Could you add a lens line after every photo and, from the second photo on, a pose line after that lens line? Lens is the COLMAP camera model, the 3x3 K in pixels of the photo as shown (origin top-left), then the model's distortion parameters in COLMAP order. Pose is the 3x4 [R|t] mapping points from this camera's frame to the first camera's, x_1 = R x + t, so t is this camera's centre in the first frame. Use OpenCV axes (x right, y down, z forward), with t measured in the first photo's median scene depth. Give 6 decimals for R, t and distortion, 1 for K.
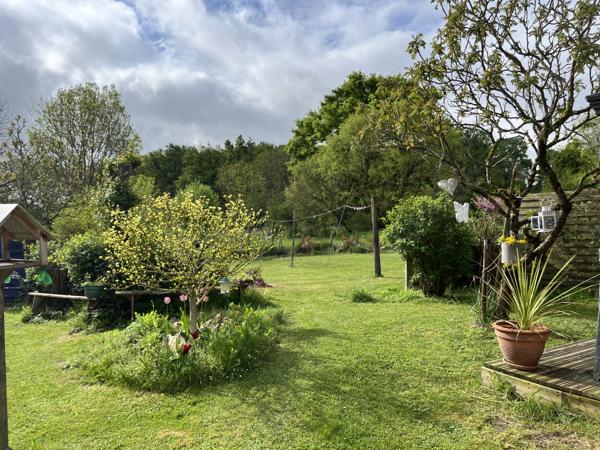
lens RADIAL K [[448.8, 0, 300.0], [0, 448.8, 225.0], [0, 0, 1]] dist [0.079698, -0.114787]
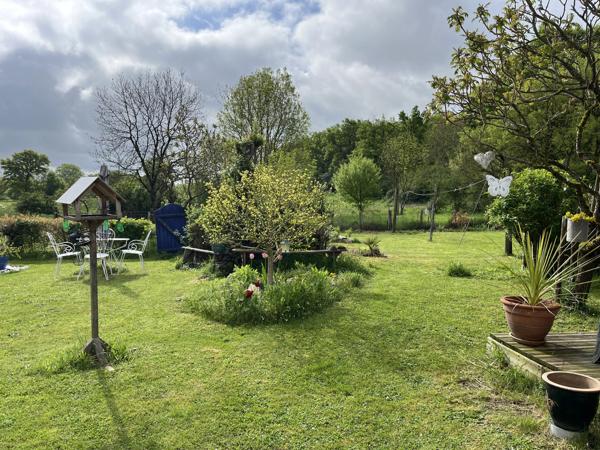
lens RADIAL K [[448.8, 0, 300.0], [0, 448.8, 225.0], [0, 0, 1]] dist [0.079698, -0.114787]
pose [[0.925770, 0.042407, -0.375702, 0.221284], [-0.020203, 0.997819, 0.062845, 0.002266], [0.377548, -0.050590, 0.924607, -0.055567]]
